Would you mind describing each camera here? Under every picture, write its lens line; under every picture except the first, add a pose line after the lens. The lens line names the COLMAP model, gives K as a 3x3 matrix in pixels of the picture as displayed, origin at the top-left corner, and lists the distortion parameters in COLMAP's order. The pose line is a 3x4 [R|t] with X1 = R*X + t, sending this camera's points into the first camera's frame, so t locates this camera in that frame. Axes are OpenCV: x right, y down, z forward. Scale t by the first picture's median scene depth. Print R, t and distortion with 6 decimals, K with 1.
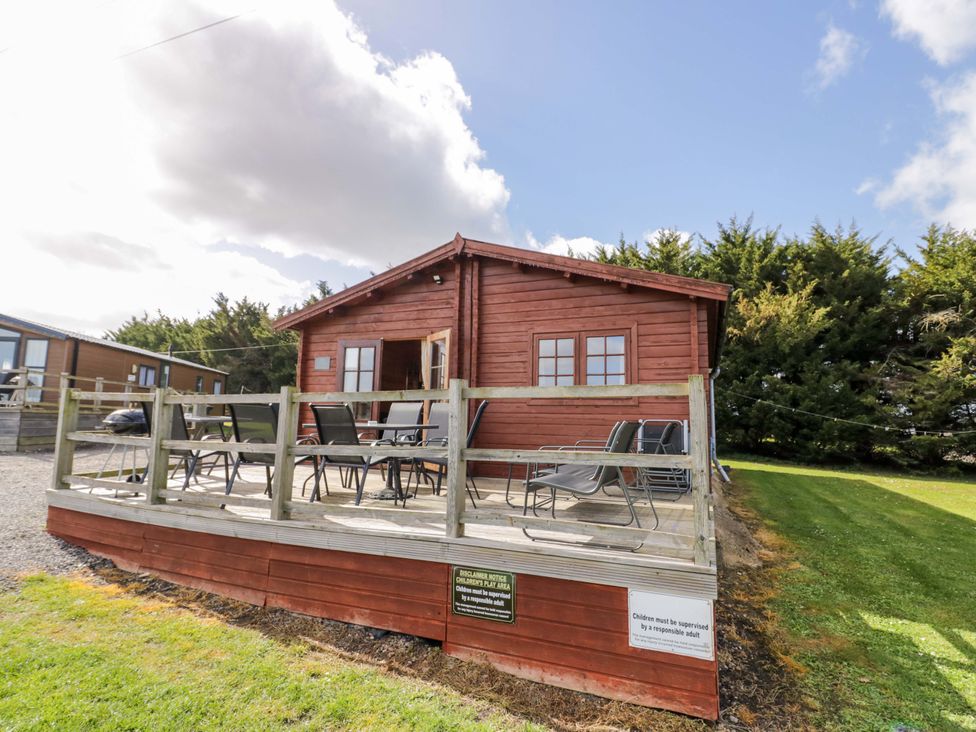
lens RADIAL K [[508.4, 0, 481.7], [0, 508.4, 366.4], [0, 0, 1]] dist [-0.001741, -0.011953]
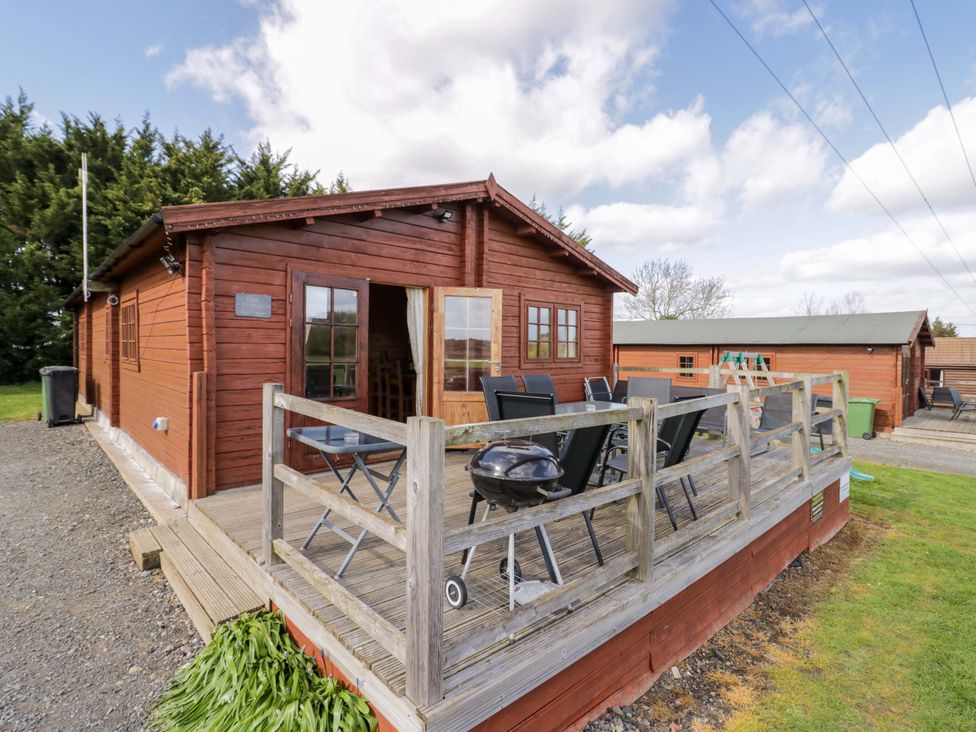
lens RADIAL K [[508.4, 0, 486.9], [0, 508.4, 361.0], [0, 0, 1]] dist [-0.001741, -0.011953]
pose [[0.400959, -0.041594, 0.915151, -0.769485], [-0.100254, 0.990976, 0.088965, -0.022475], [-0.910594, -0.127419, 0.393171, 0.571242]]
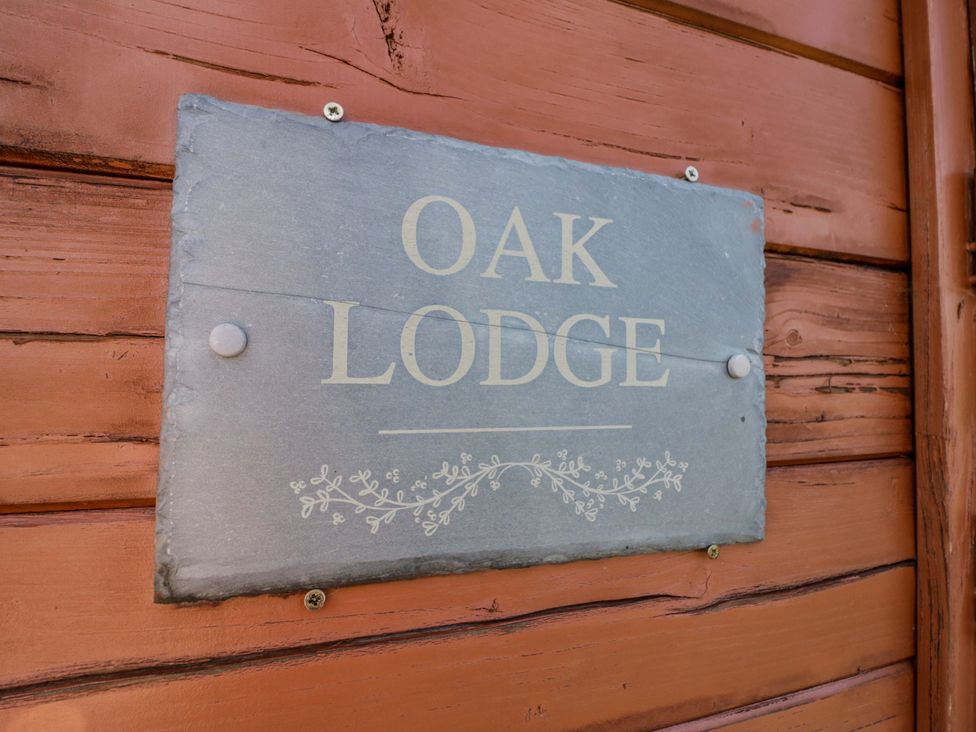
lens RADIAL K [[508.4, 0, 487.5], [0, 508.4, 363.3], [0, 0, 1]] dist [-0.001741, -0.011953]
pose [[0.738245, 0.001966, 0.674530, -0.358415], [-0.068355, 0.995066, 0.071912, -0.007868], [-0.671060, -0.099197, 0.734737, 1.036589]]
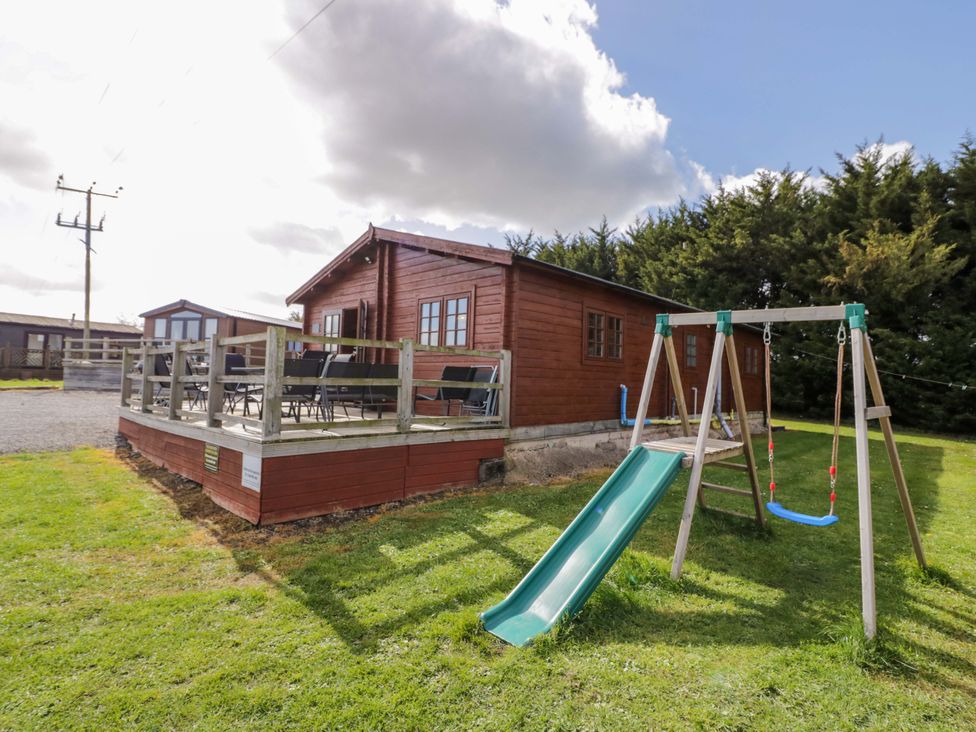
lens RADIAL K [[508.4, 0, 487.3], [0, 508.4, 365.5], [0, 0, 1]] dist [-0.001741, -0.011953]
pose [[0.935742, -0.004457, -0.352657, 0.615455], [0.027830, 0.997735, 0.061235, 0.022962], [0.351585, -0.067115, 0.933747, -0.105610]]
